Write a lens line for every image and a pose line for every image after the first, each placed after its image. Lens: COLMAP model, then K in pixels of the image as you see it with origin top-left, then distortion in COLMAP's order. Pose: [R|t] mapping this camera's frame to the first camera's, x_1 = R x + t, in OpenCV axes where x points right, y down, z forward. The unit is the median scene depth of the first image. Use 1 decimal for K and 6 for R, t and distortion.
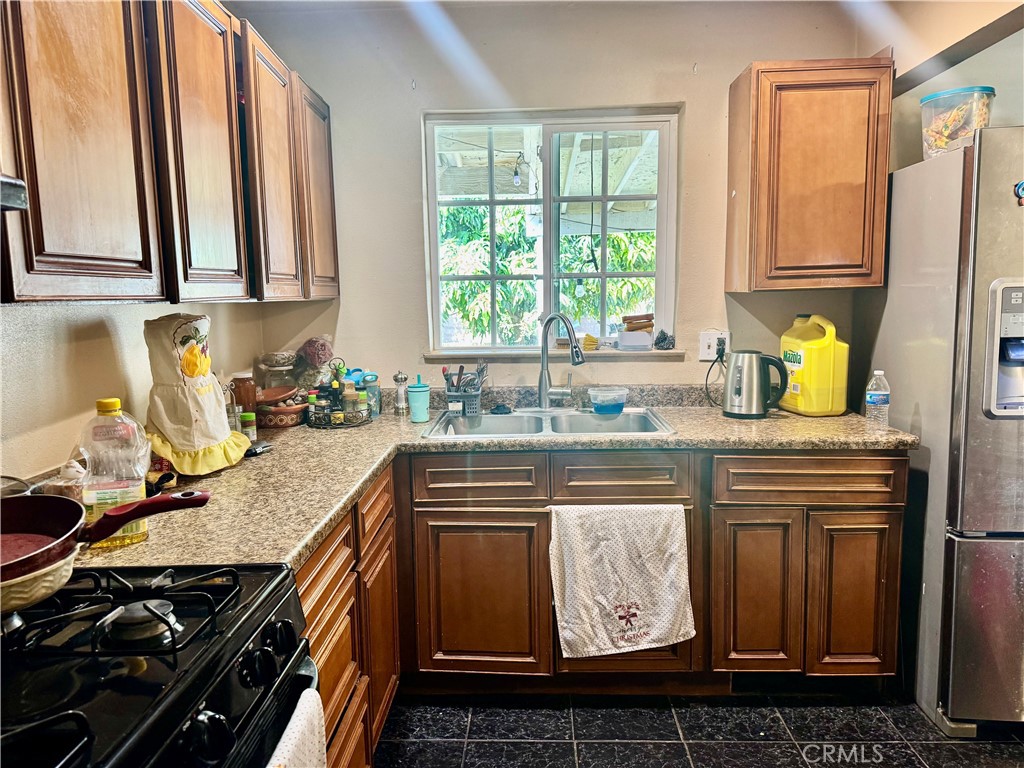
lens RADIAL K [[713.9, 0, 512.0], [0, 713.9, 384.0], [0, 0, 1]] dist [0.075156, -0.120939]
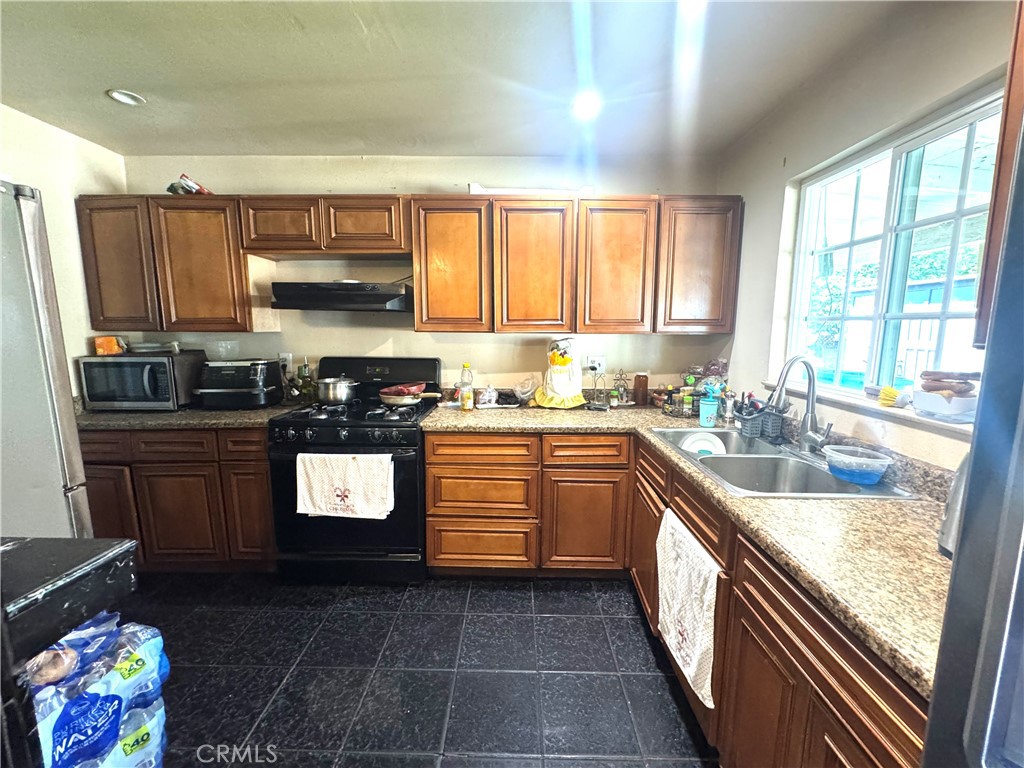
lens RADIAL K [[412.5, 0, 510.3], [0, 412.5, 379.7], [0, 0, 1]] dist [-0.000896, -0.000086]
pose [[0.017206, 0.146843, -0.989010, 0.696123], [-0.131360, 0.980915, 0.143355, -0.107900], [0.991185, 0.127450, 0.036167, 0.654016]]
